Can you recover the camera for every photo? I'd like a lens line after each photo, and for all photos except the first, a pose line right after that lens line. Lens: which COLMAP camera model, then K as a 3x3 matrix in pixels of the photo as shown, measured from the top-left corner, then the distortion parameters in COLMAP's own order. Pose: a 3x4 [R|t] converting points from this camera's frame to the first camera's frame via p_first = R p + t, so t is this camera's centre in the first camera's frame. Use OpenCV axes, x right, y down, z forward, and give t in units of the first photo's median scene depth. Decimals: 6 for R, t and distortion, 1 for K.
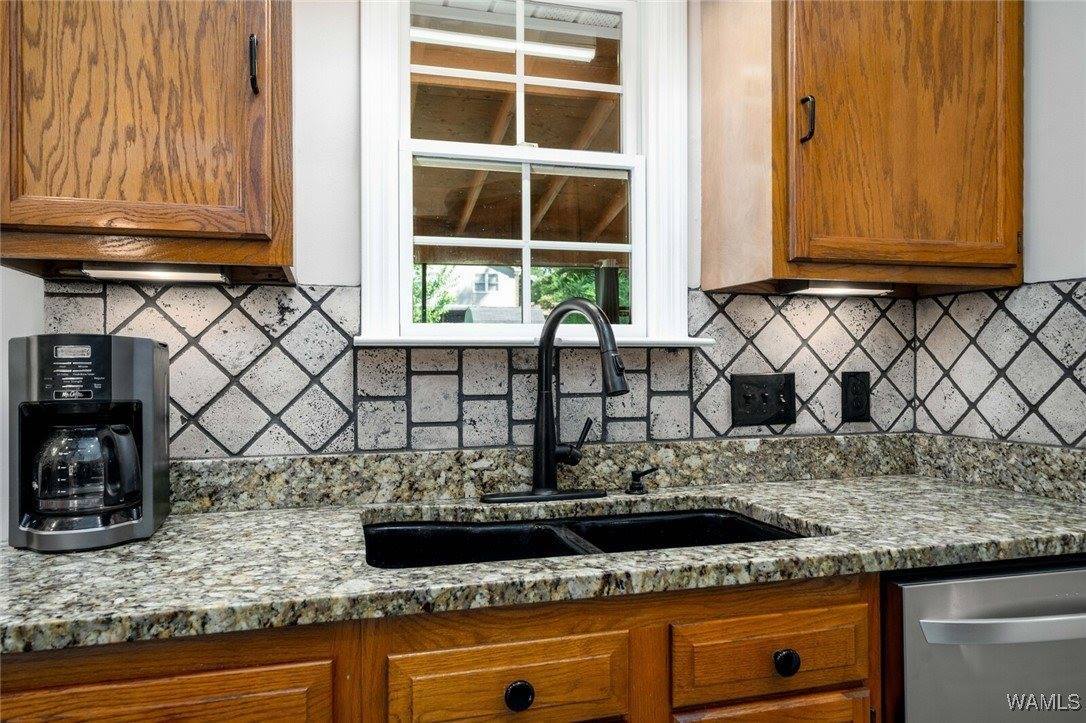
lens RADIAL K [[731.4, 0, 539.0], [0, 731.4, 362.1], [0, 0, 1]] dist [-0.002719, -0.001280]
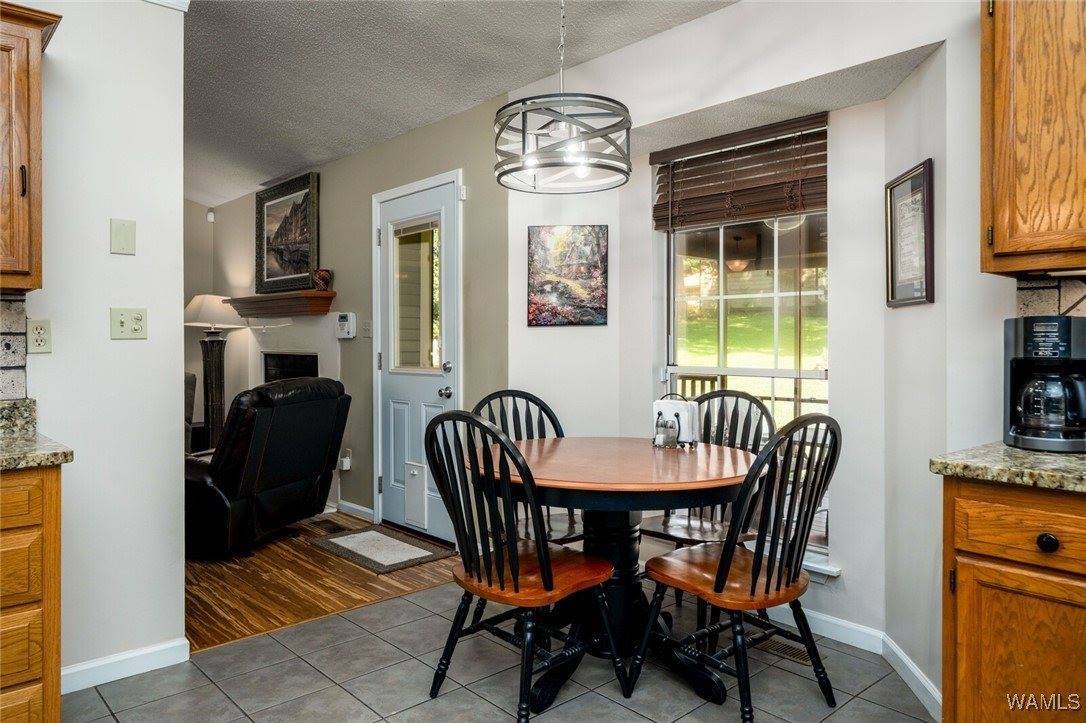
lens RADIAL K [[731.4, 0, 538.5], [0, 731.4, 349.6], [0, 0, 1]] dist [-0.002719, -0.001280]
pose [[0.451330, 0.017224, -0.892191, 0.289561], [0.004370, 0.999759, 0.021511, -0.004184], [0.892346, -0.013607, 0.451146, -0.716385]]
